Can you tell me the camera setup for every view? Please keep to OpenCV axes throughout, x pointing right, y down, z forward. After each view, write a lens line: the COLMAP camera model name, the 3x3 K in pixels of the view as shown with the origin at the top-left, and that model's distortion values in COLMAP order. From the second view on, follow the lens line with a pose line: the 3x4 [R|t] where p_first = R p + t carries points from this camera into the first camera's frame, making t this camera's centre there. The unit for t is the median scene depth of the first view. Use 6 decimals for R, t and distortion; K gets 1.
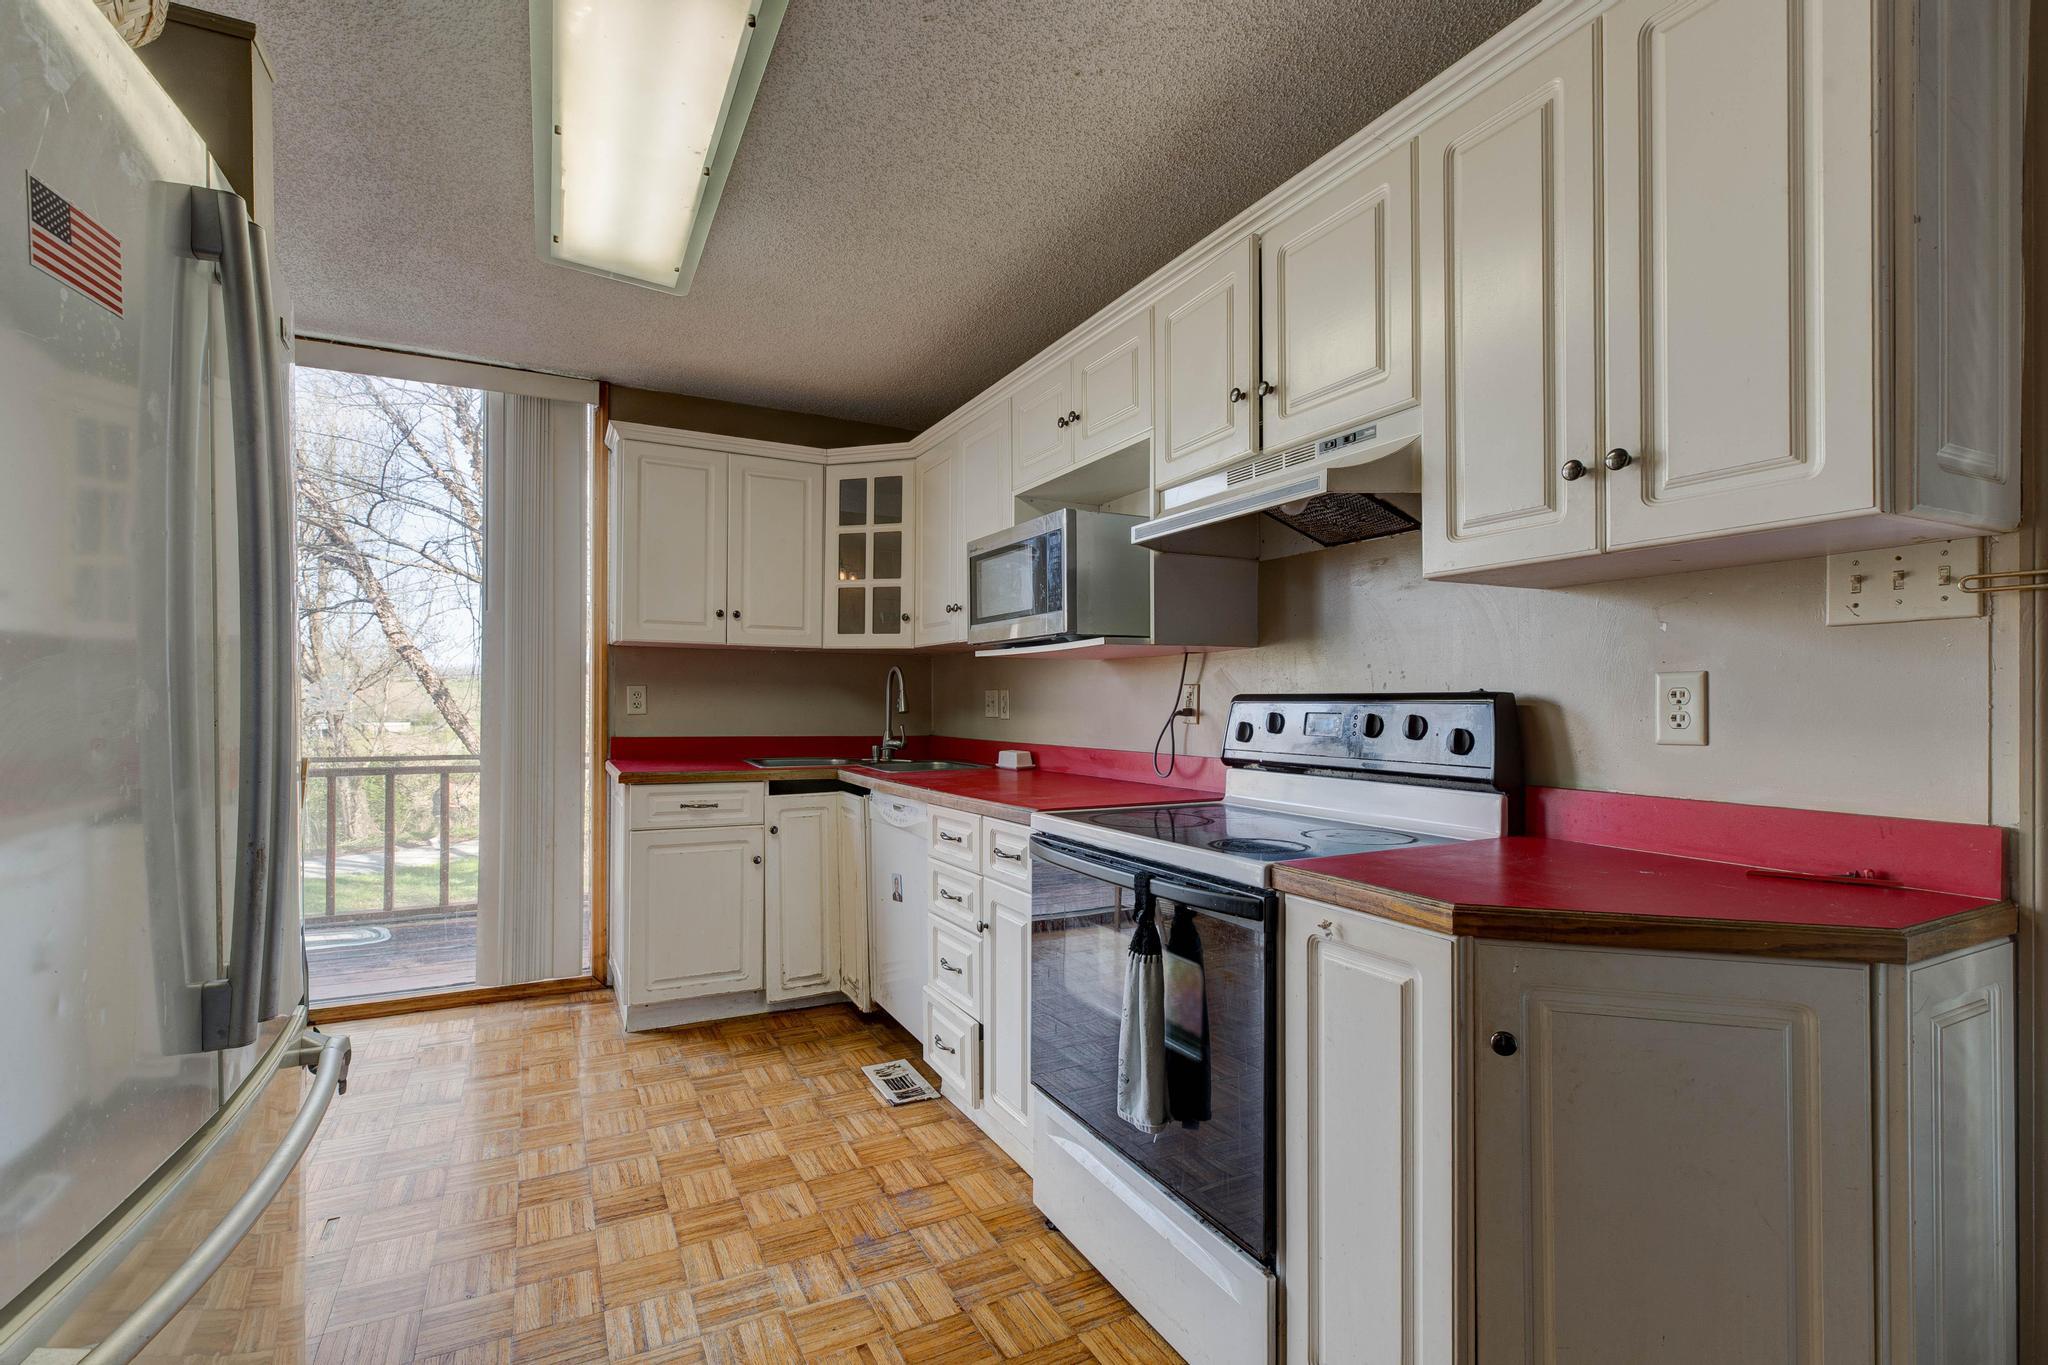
lens RADIAL K [[950.1, 0, 1057.0], [0, 950.1, 701.7], [0, 0, 1]] dist [0.004360, -0.001443]
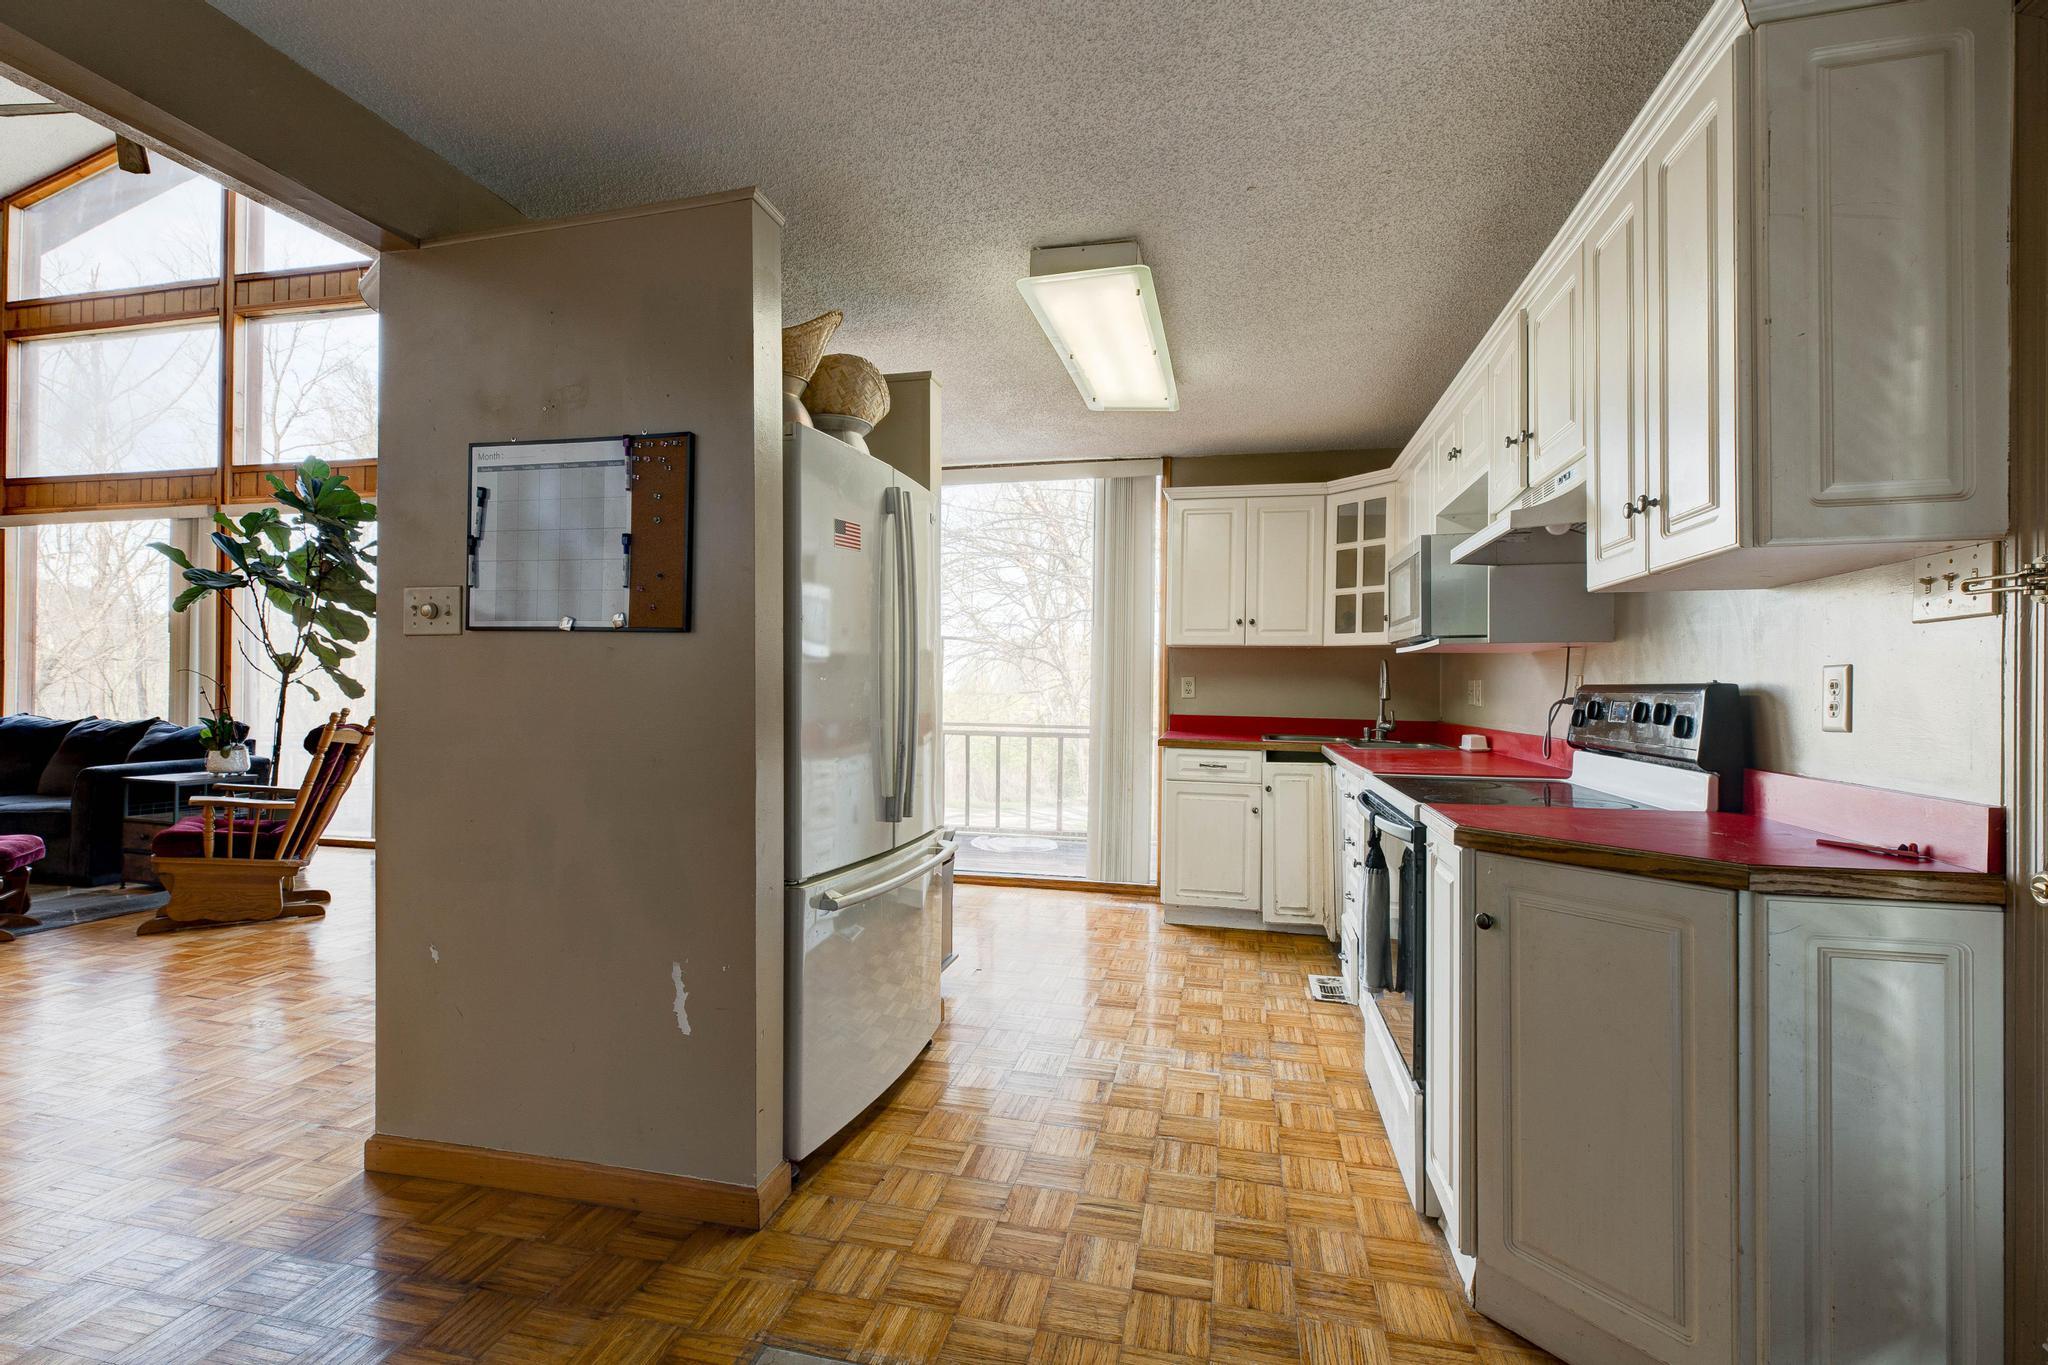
lens RADIAL K [[950.1, 0, 1014.4], [0, 950.1, 681.3], [0, 0, 1]] dist [0.004360, -0.001443]
pose [[0.749397, 0.000235, -0.662121, 0.343568], [-0.006662, 0.999952, -0.007185, 0.000777], [0.662088, 0.009795, 0.749362, -0.226521]]
